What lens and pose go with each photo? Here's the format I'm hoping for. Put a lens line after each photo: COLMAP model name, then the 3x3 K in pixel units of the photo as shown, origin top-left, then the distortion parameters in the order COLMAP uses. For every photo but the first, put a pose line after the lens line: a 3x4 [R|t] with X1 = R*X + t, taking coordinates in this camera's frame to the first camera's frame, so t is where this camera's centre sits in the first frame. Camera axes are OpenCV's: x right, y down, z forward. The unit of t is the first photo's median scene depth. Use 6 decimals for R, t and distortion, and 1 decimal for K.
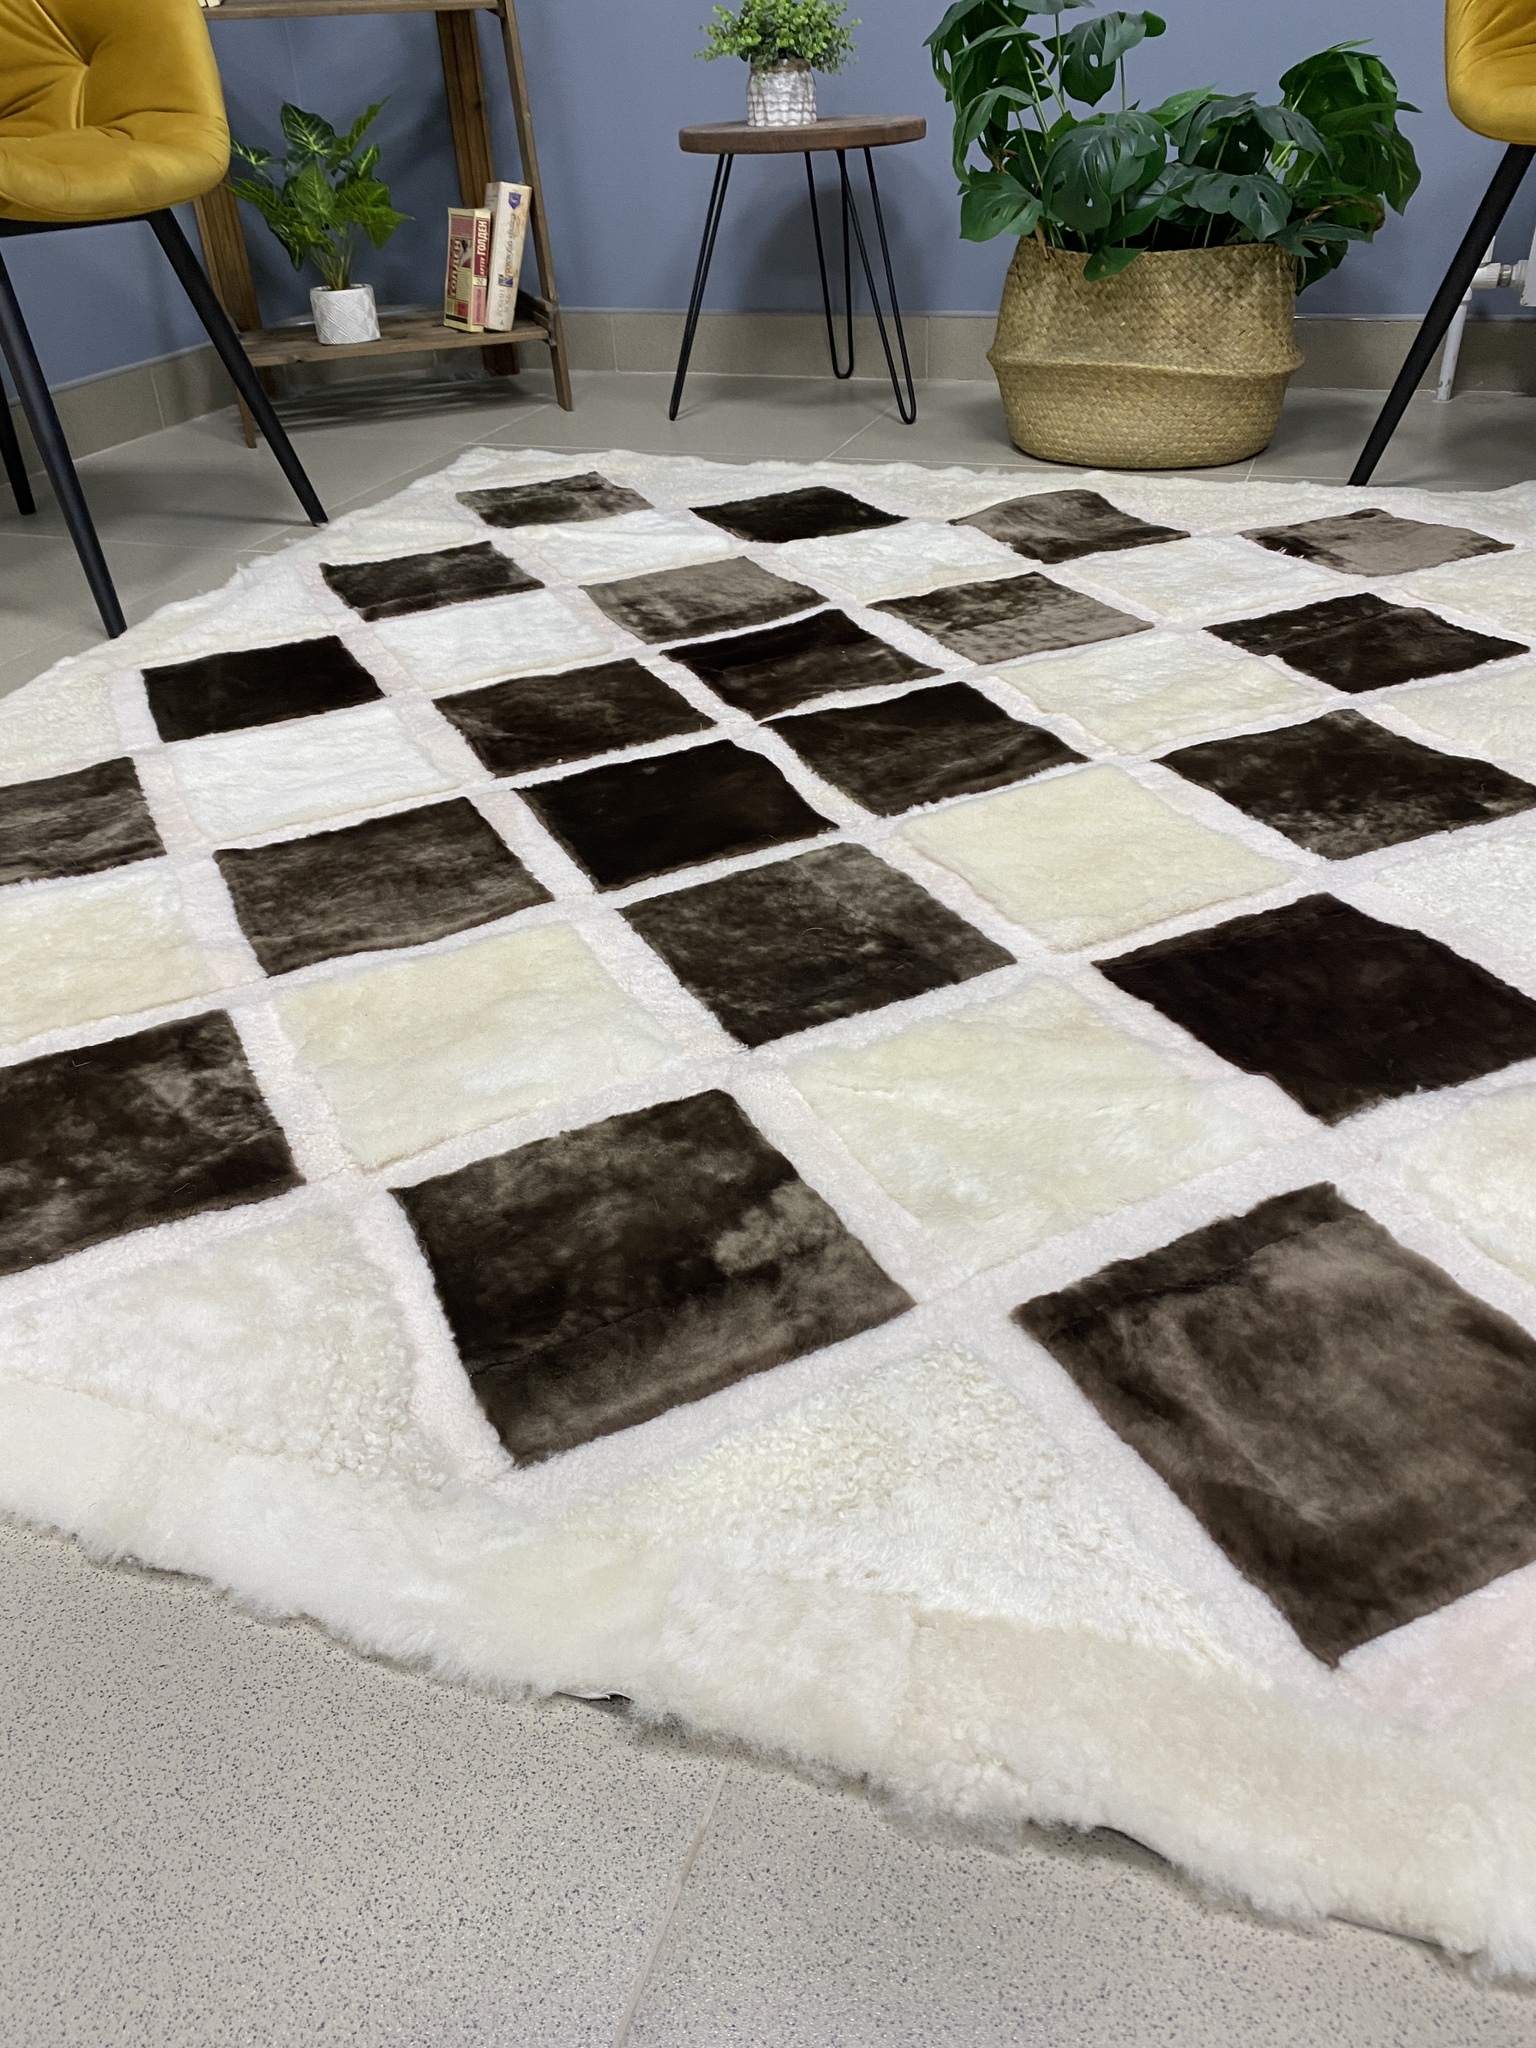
lens RADIAL K [[1553.0, 0, 770.9], [0, 1553.0, 1032.1], [0, 0, 1]] dist [0.023364, -0.025124]
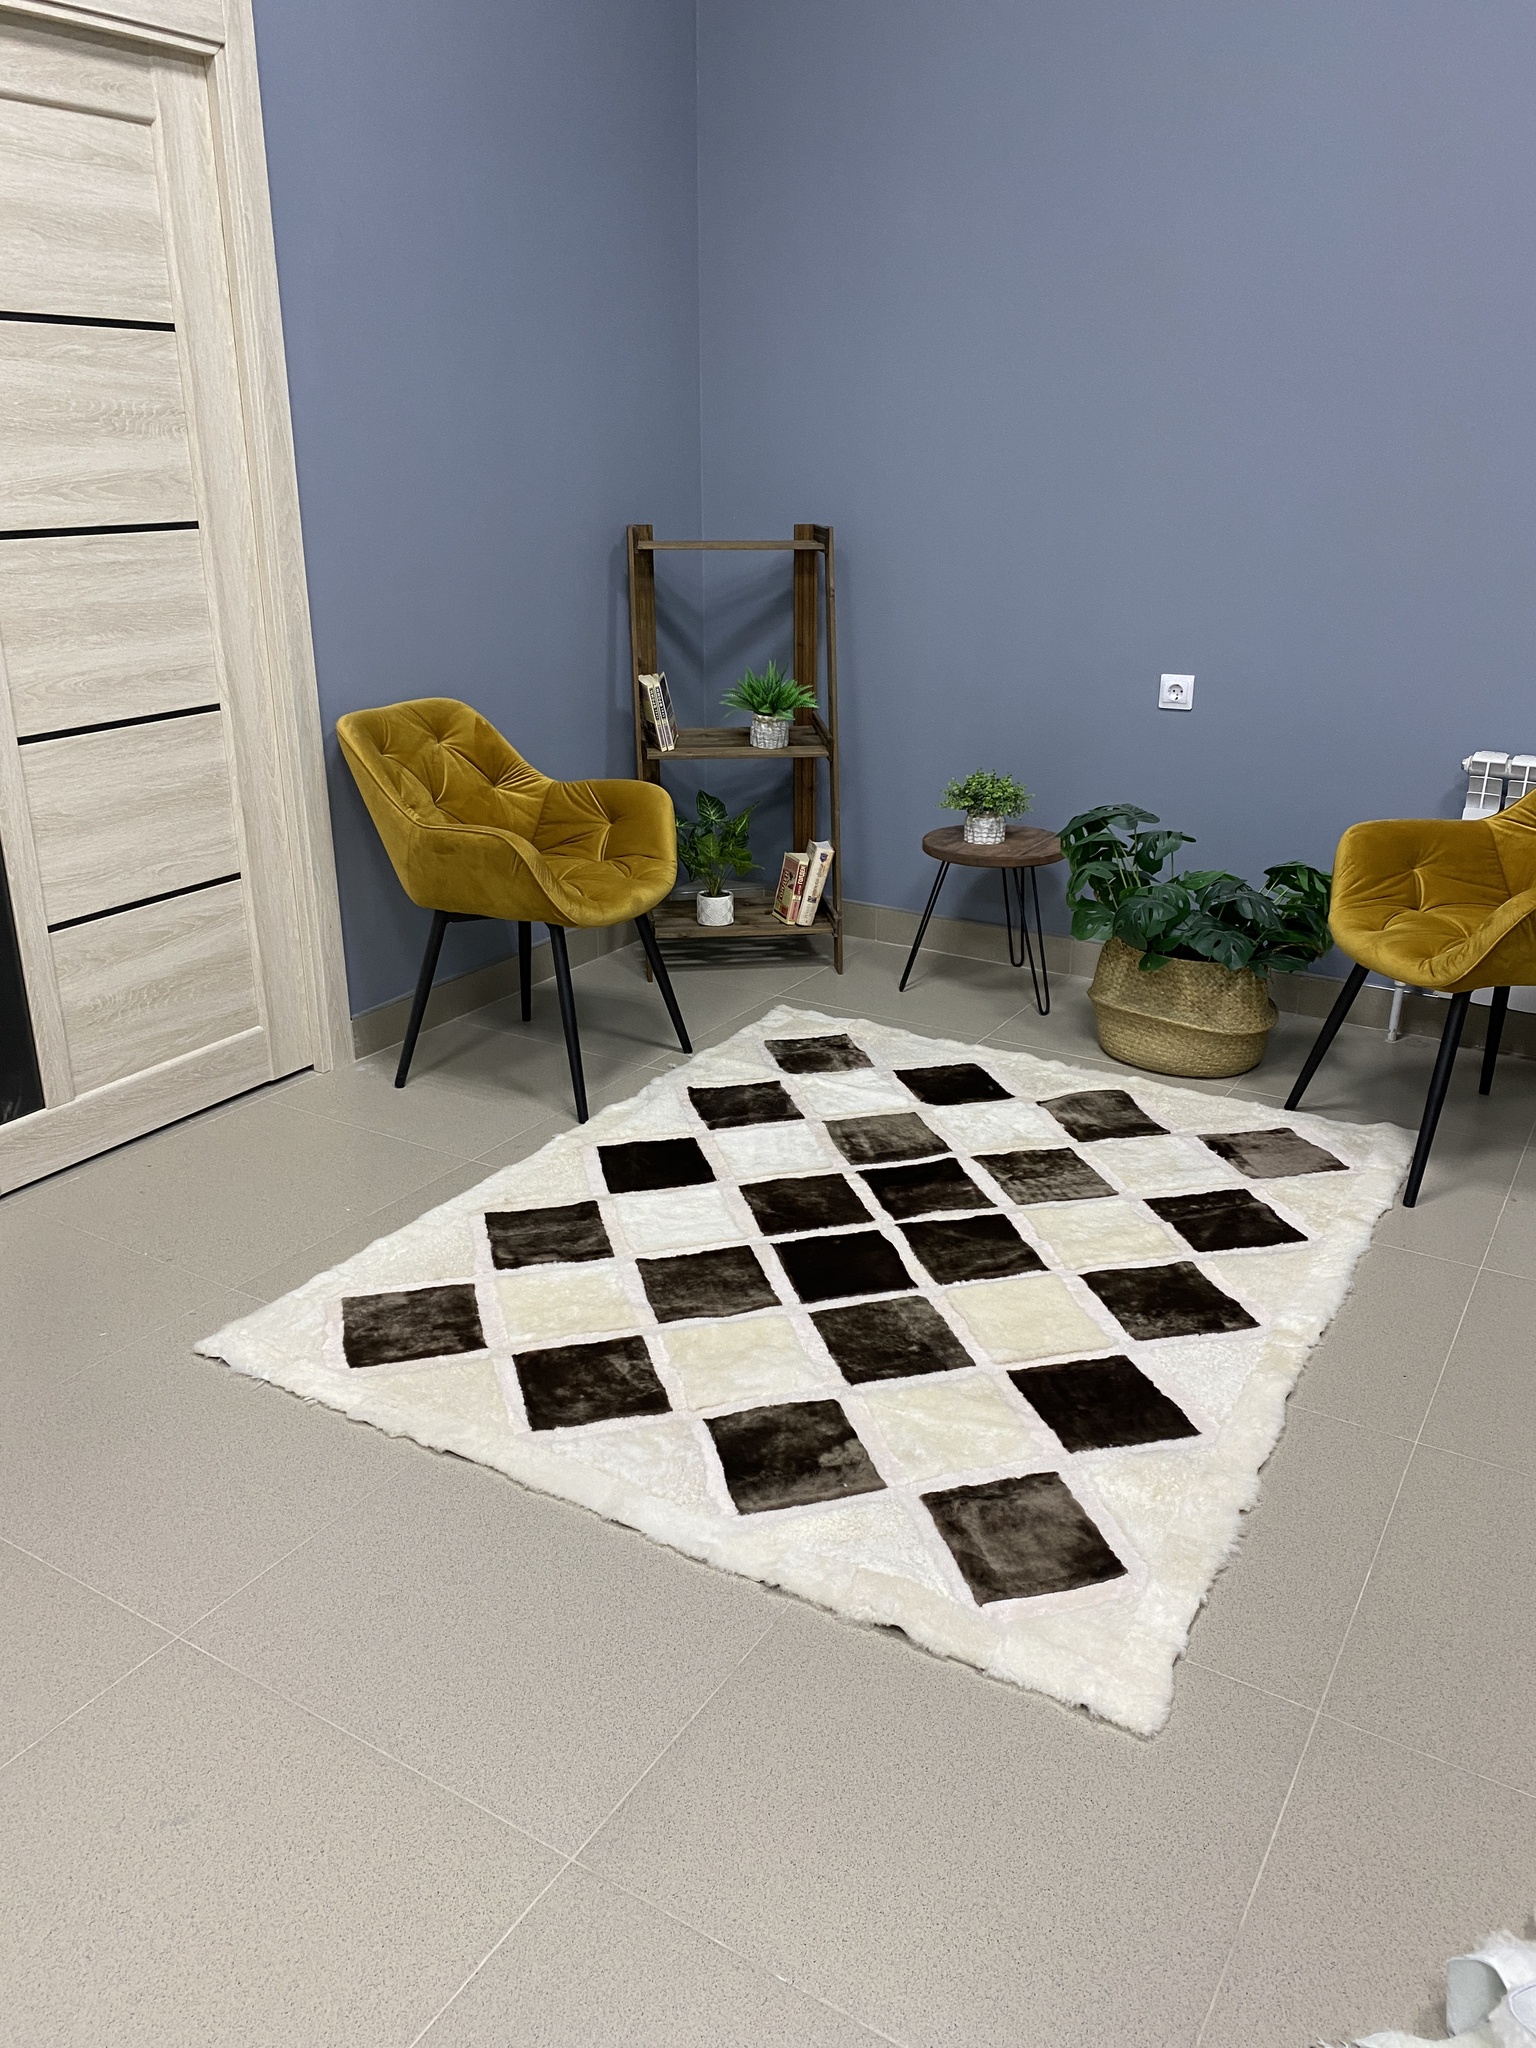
lens RADIAL K [[1553.0, 0, 753.7], [0, 1553.0, 1015.8], [0, 0, 1]] dist [0.023364, -0.025124]
pose [[0.977410, 0.112042, -0.179209, 0.171342], [-0.148998, 0.966653, -0.208284, -0.014906], [0.149896, 0.230281, 0.961510, -1.230050]]
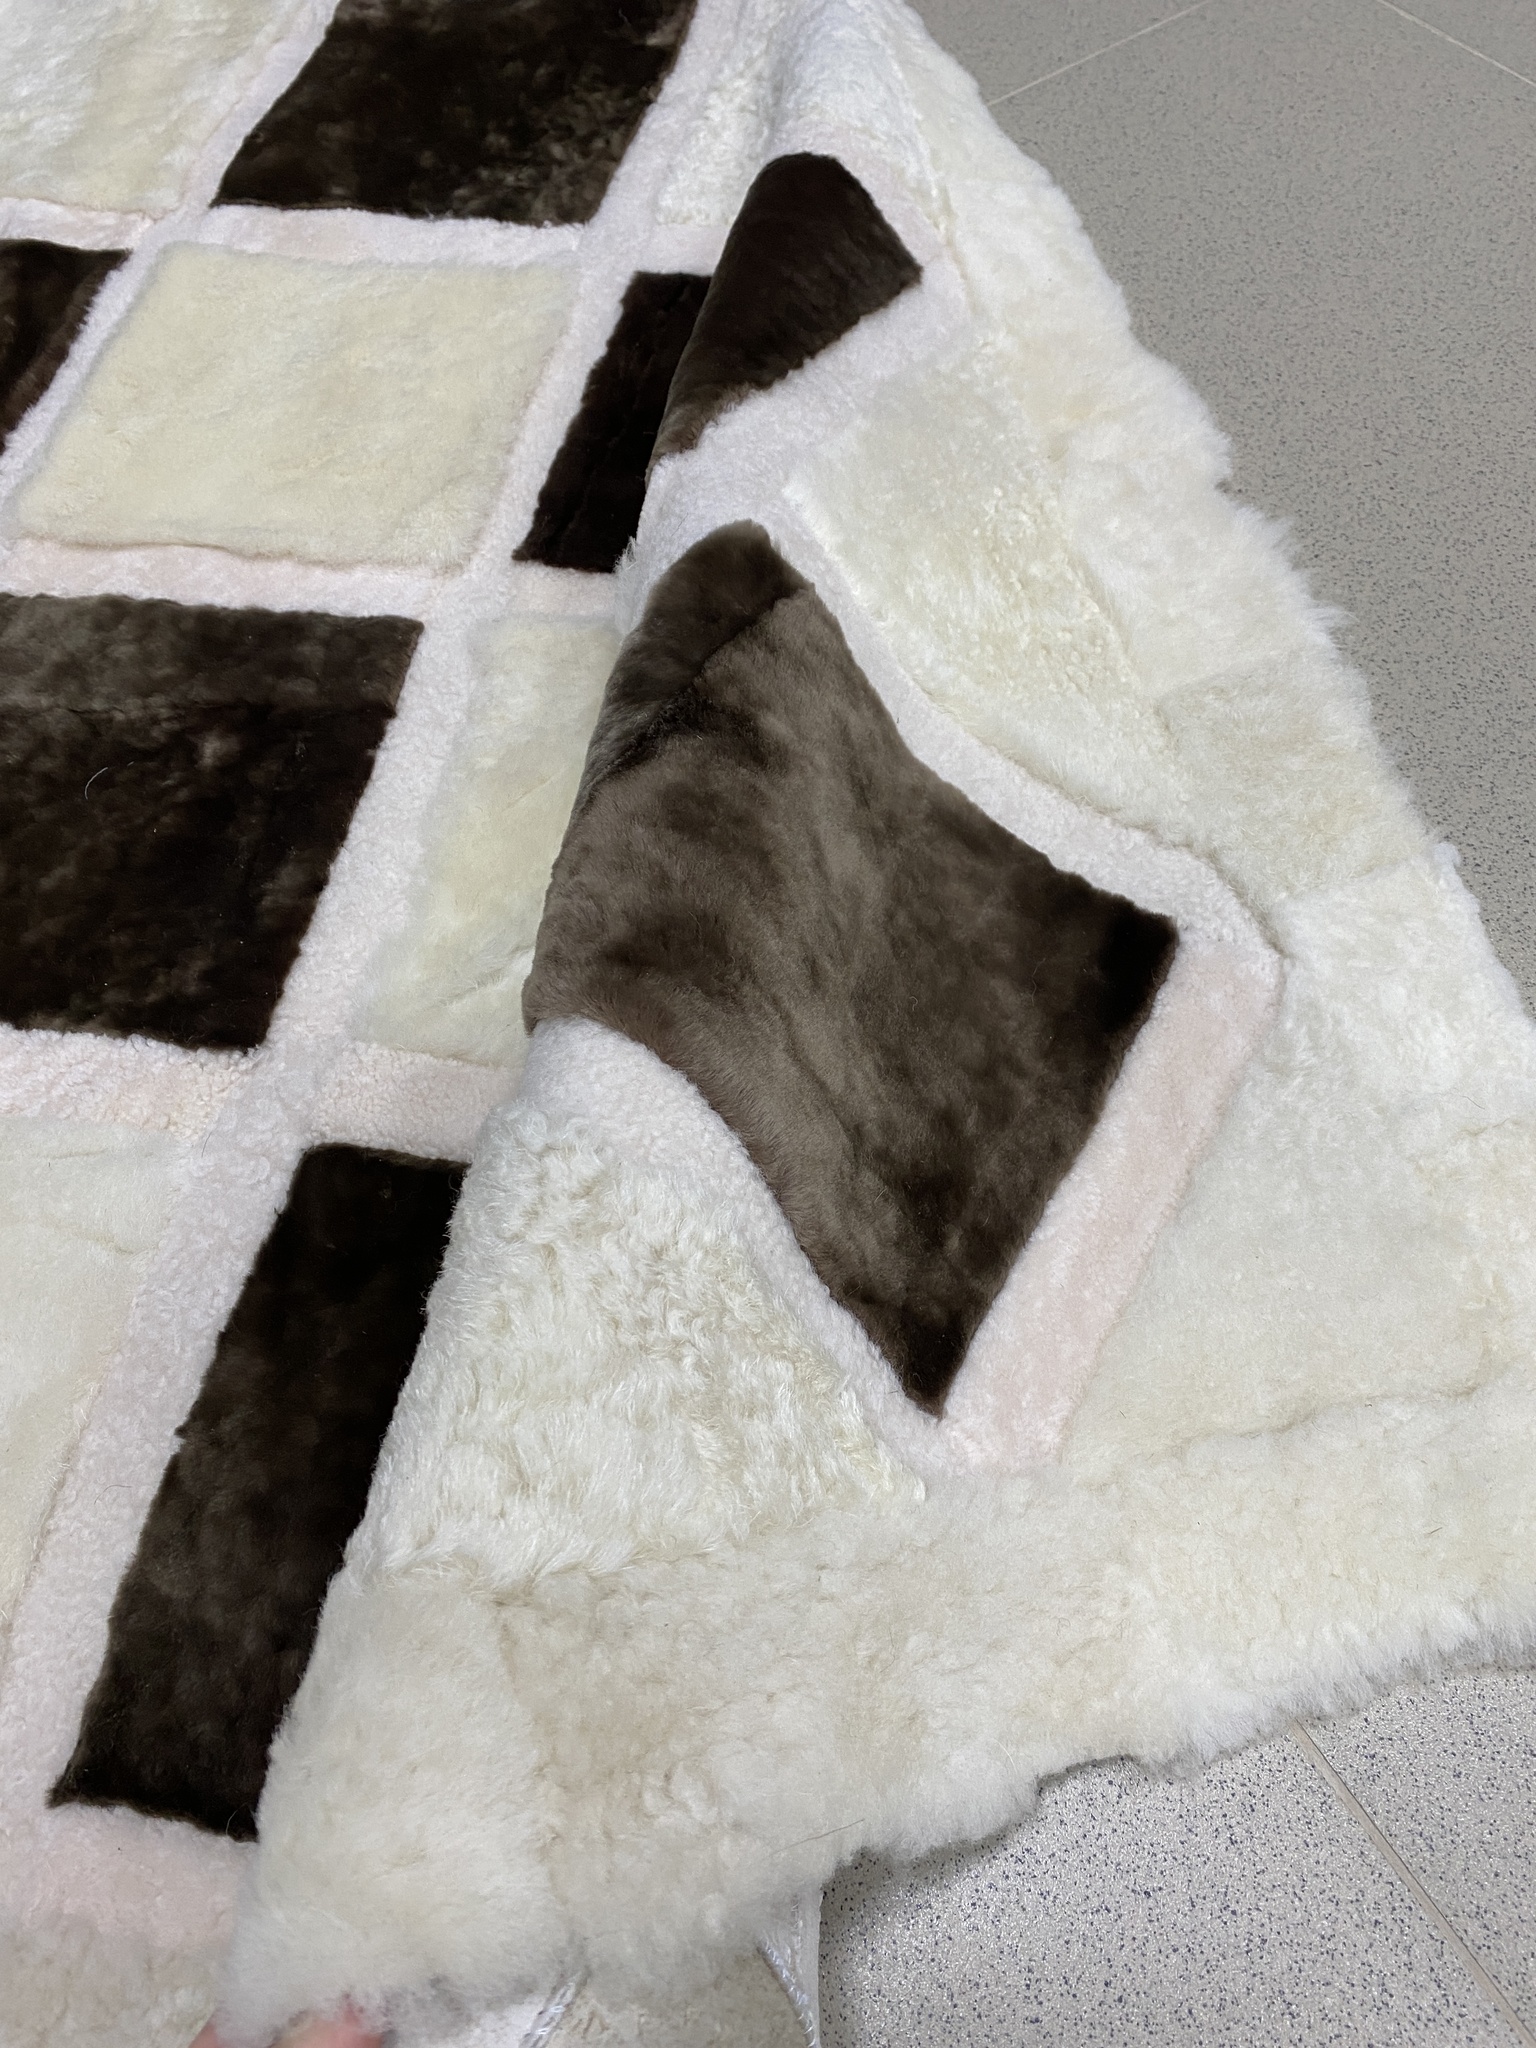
lens RADIAL K [[1553.0, 0, 760.5], [0, 1553.0, 976.1], [0, 0, 1]] dist [0.023364, -0.025124]
pose [[0.617404, -0.679311, 0.396673, -0.090770], [0.490324, 0.726642, 0.481222, -0.157788], [-0.615138, -0.102610, 0.781714, 0.368492]]
